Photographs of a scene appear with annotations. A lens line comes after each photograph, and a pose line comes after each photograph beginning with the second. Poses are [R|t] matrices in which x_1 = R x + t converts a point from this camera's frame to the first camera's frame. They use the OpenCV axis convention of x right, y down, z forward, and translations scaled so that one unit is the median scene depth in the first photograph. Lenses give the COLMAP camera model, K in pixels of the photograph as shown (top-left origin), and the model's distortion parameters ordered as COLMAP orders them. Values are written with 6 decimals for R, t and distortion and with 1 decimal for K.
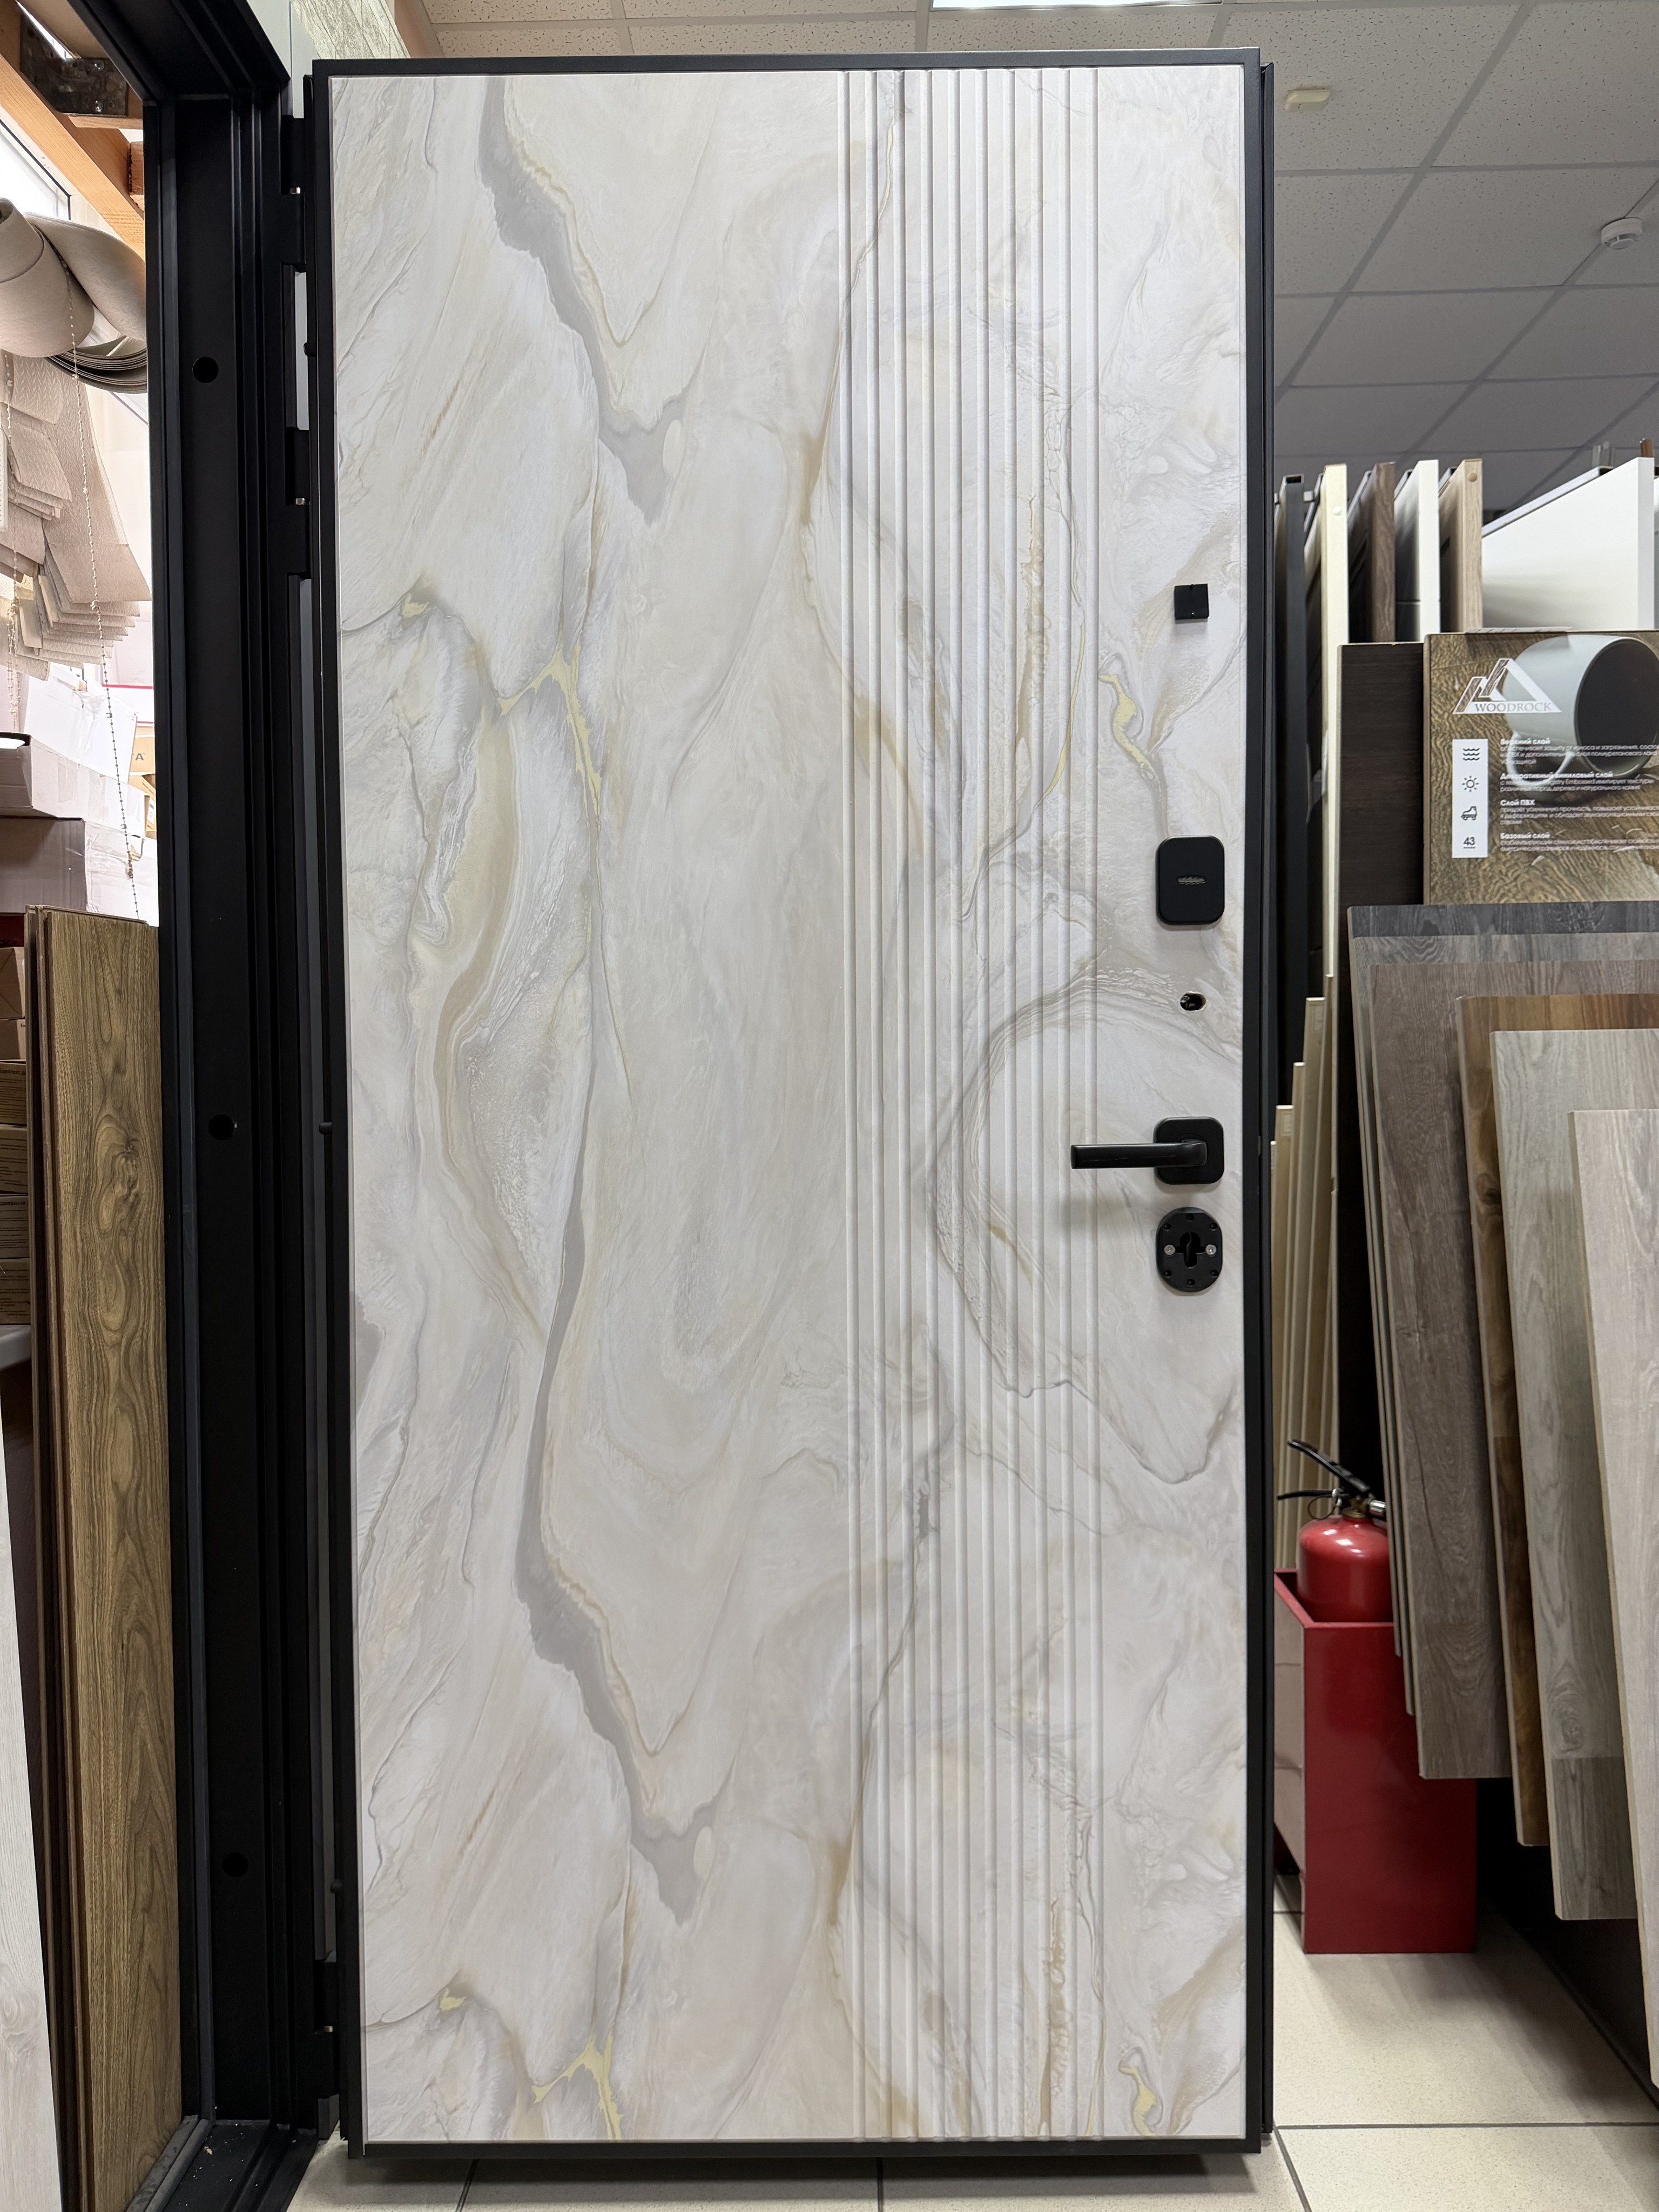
lens RADIAL K [[1550.8, 0, 829.5], [0, 1550.8, 1106.0], [0, 0, 1]] dist [0.174650, -0.368683]
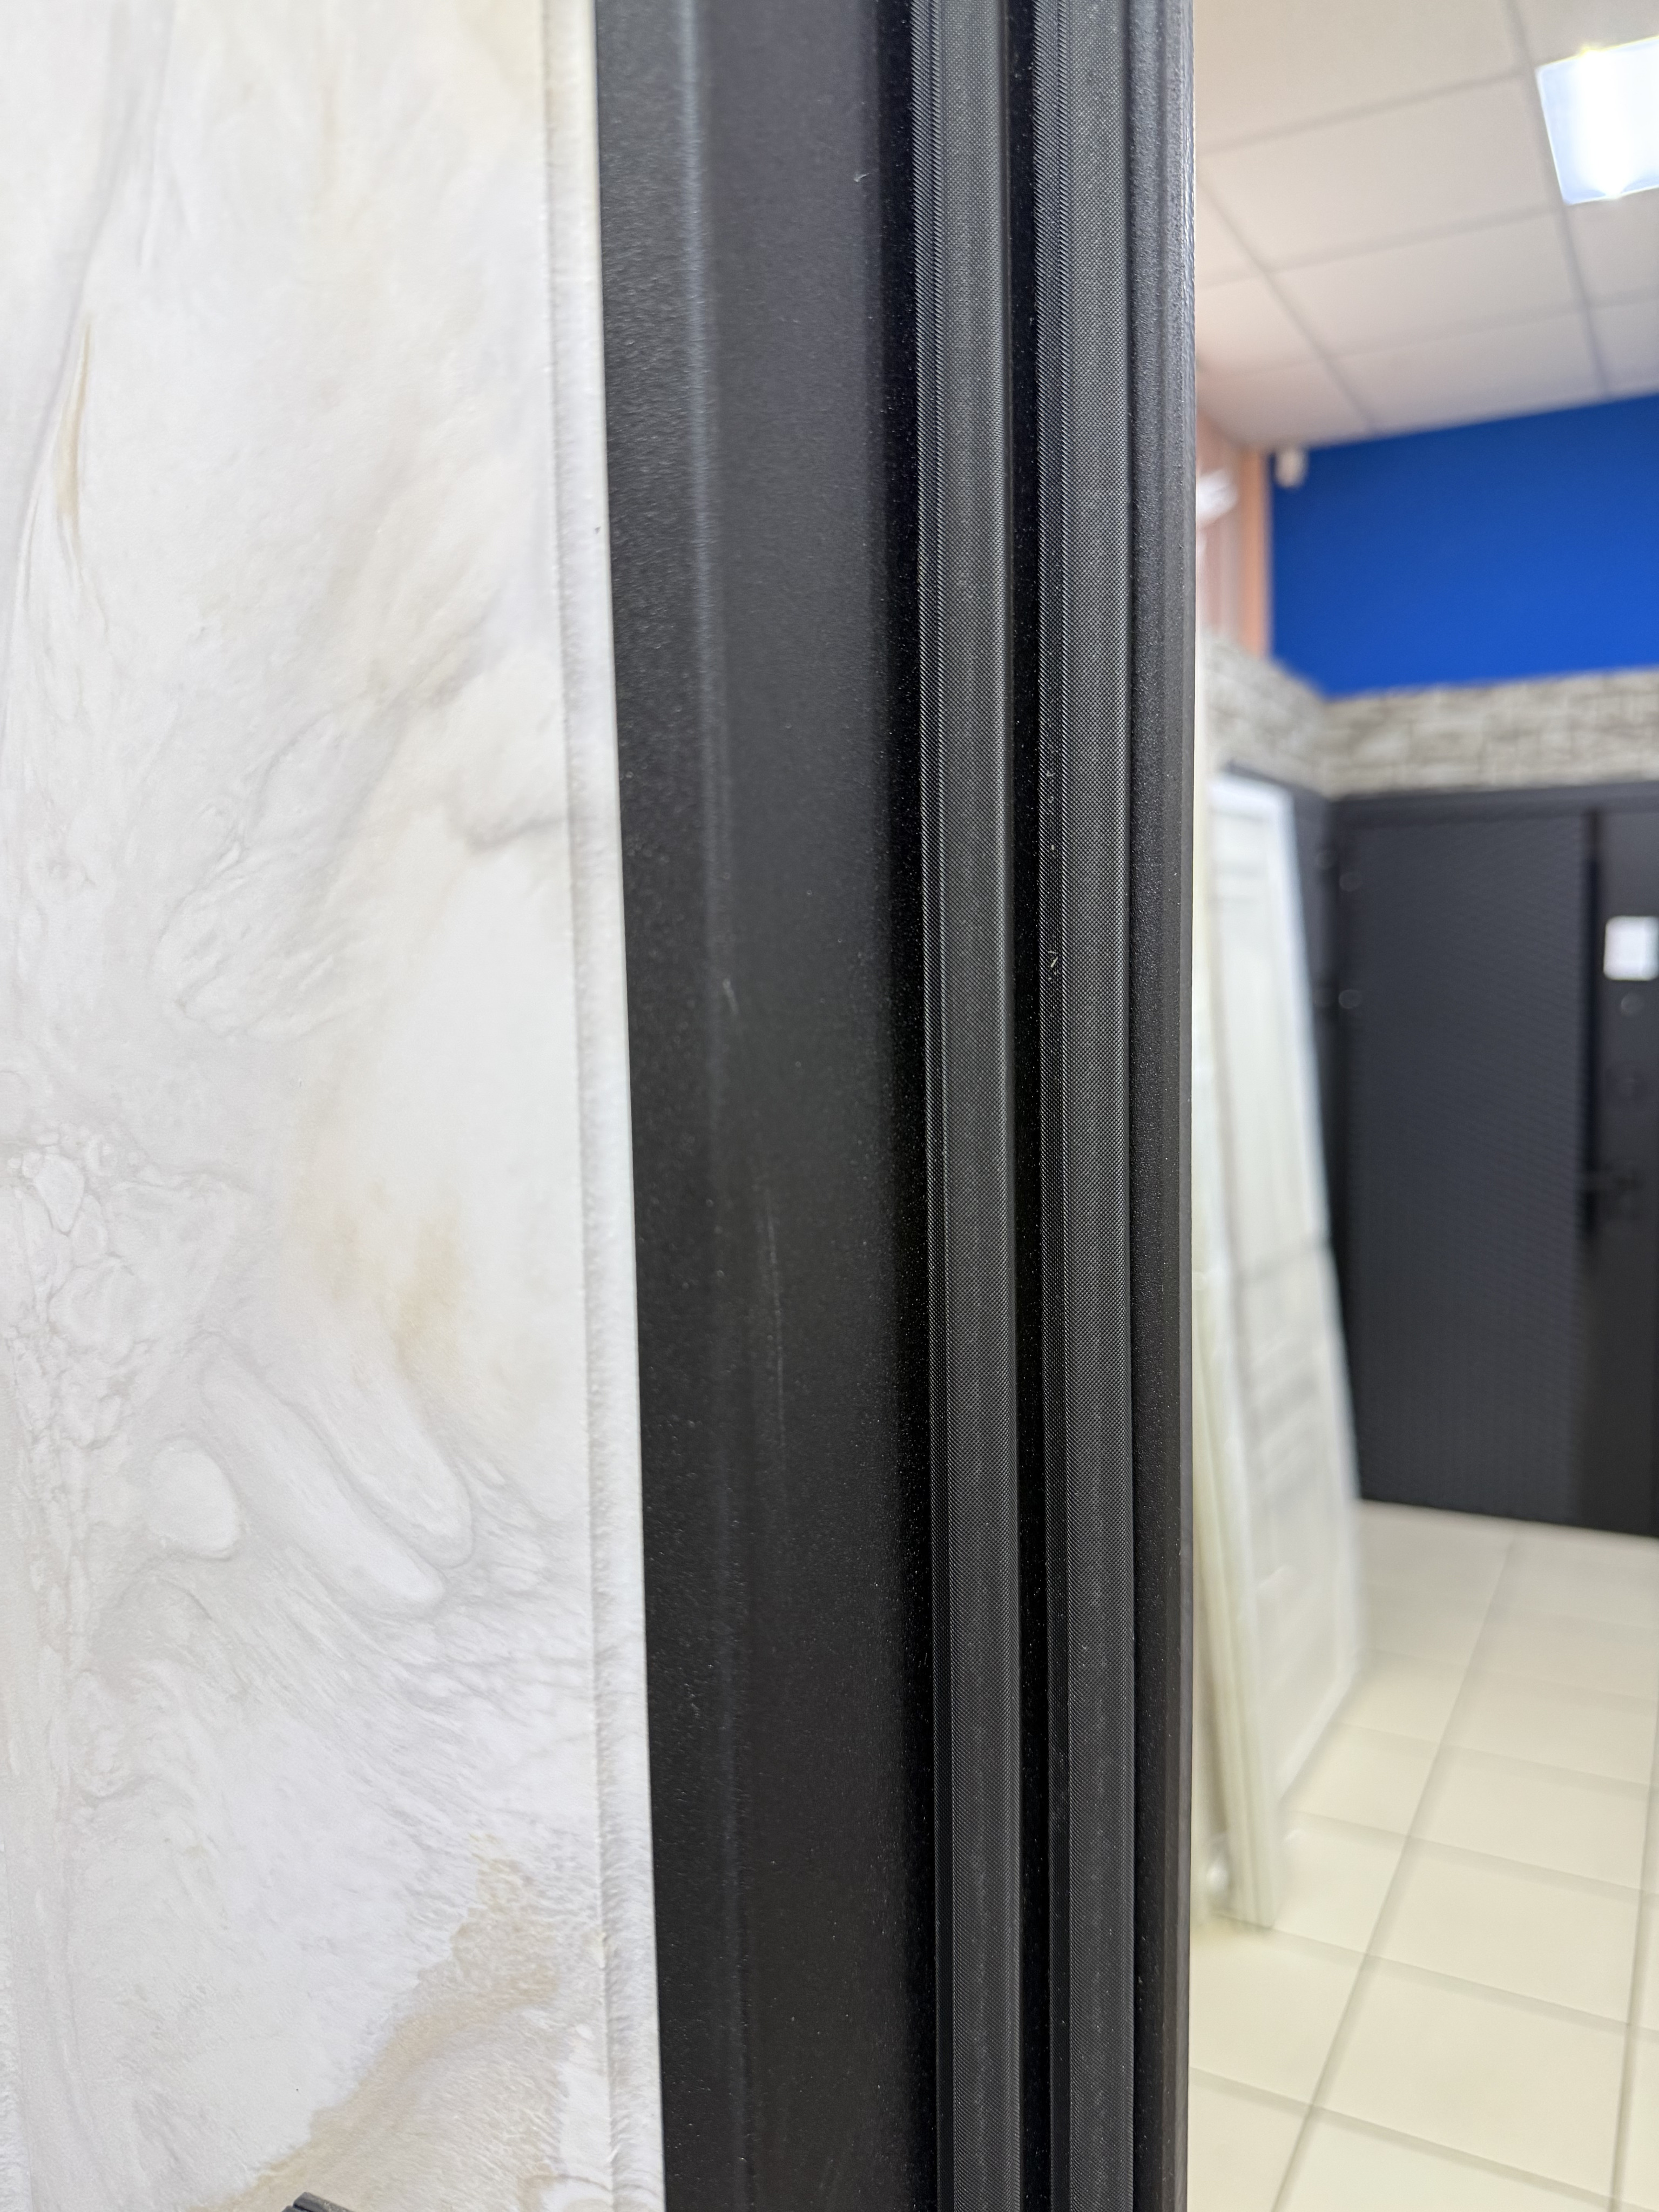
lens RADIAL K [[1548.1, 0, 829.5], [0, 1548.1, 1106.0], [0, 0, 1]] dist [0.079140, -0.120972]
pose [[0.888540, 0.037085, -0.457298, 0.340465], [0.001239, 0.996530, 0.083220, -0.457882], [0.458797, -0.074511, 0.885411, 0.878920]]
